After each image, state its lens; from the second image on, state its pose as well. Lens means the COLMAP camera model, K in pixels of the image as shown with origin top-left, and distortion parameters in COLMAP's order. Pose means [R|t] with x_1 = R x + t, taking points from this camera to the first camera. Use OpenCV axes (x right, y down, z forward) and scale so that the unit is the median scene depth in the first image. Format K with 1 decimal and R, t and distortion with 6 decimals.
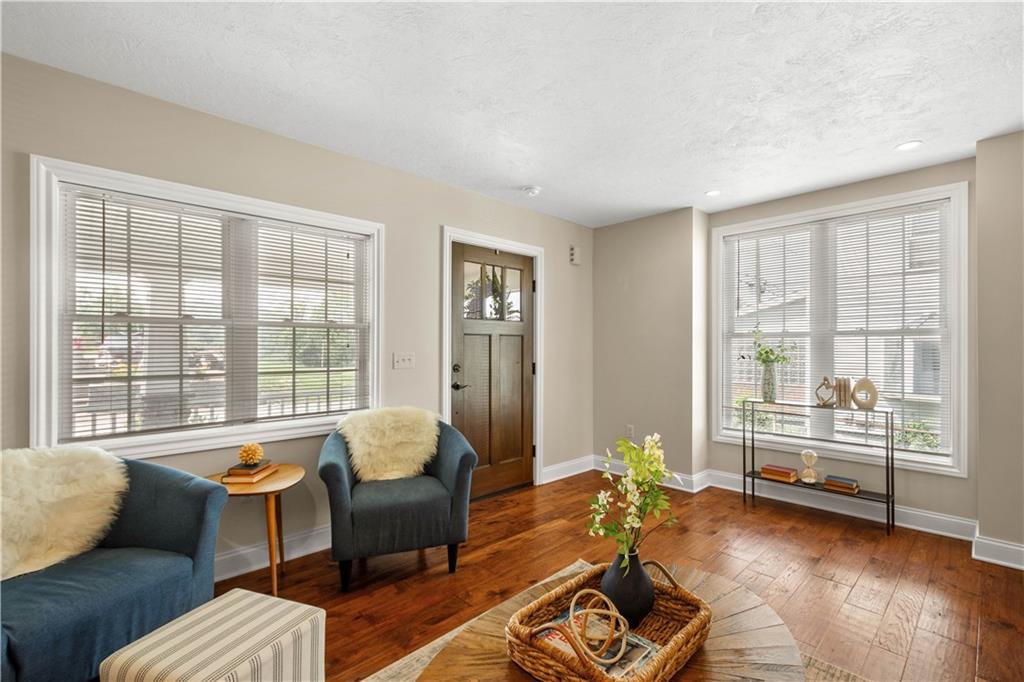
lens RADIAL K [[461.1, 0, 512.0], [0, 461.1, 341.0], [0, 0, 1]] dist [0.014192, 0.000093]
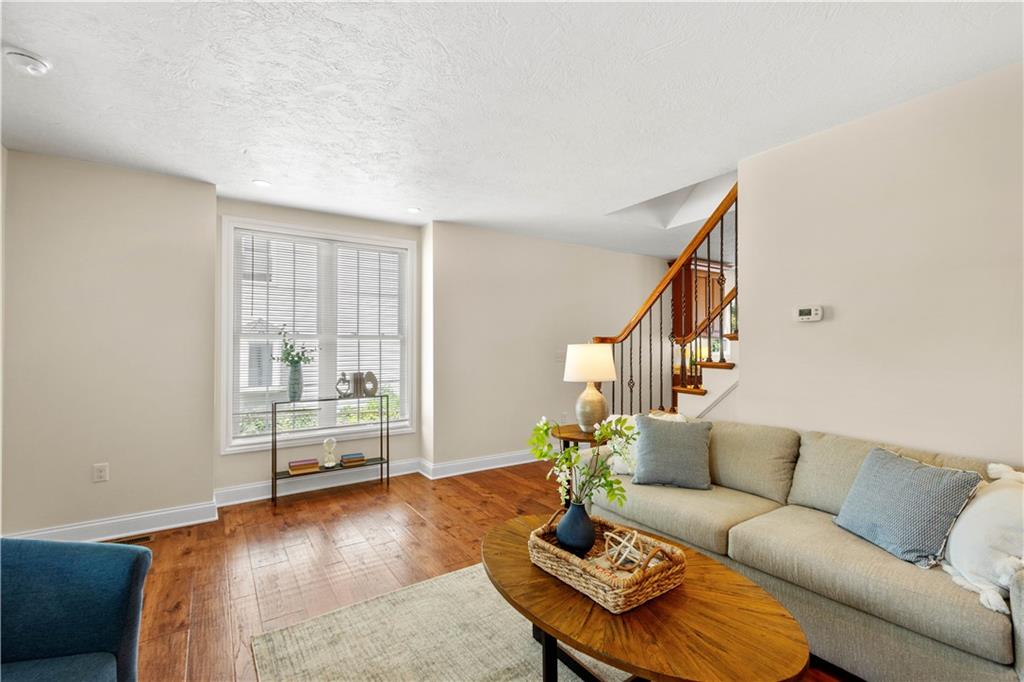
lens RADIAL K [[452.3, 0, 512.0], [0, 452.3, 341.0], [0, 0, 1]] dist [0.000358, -0.000096]
pose [[0.176069, 0.009263, 0.984334, -0.388299], [-0.006010, 0.999947, -0.008335, 0.001180], [-0.984360, -0.004449, 0.176115, 0.363237]]
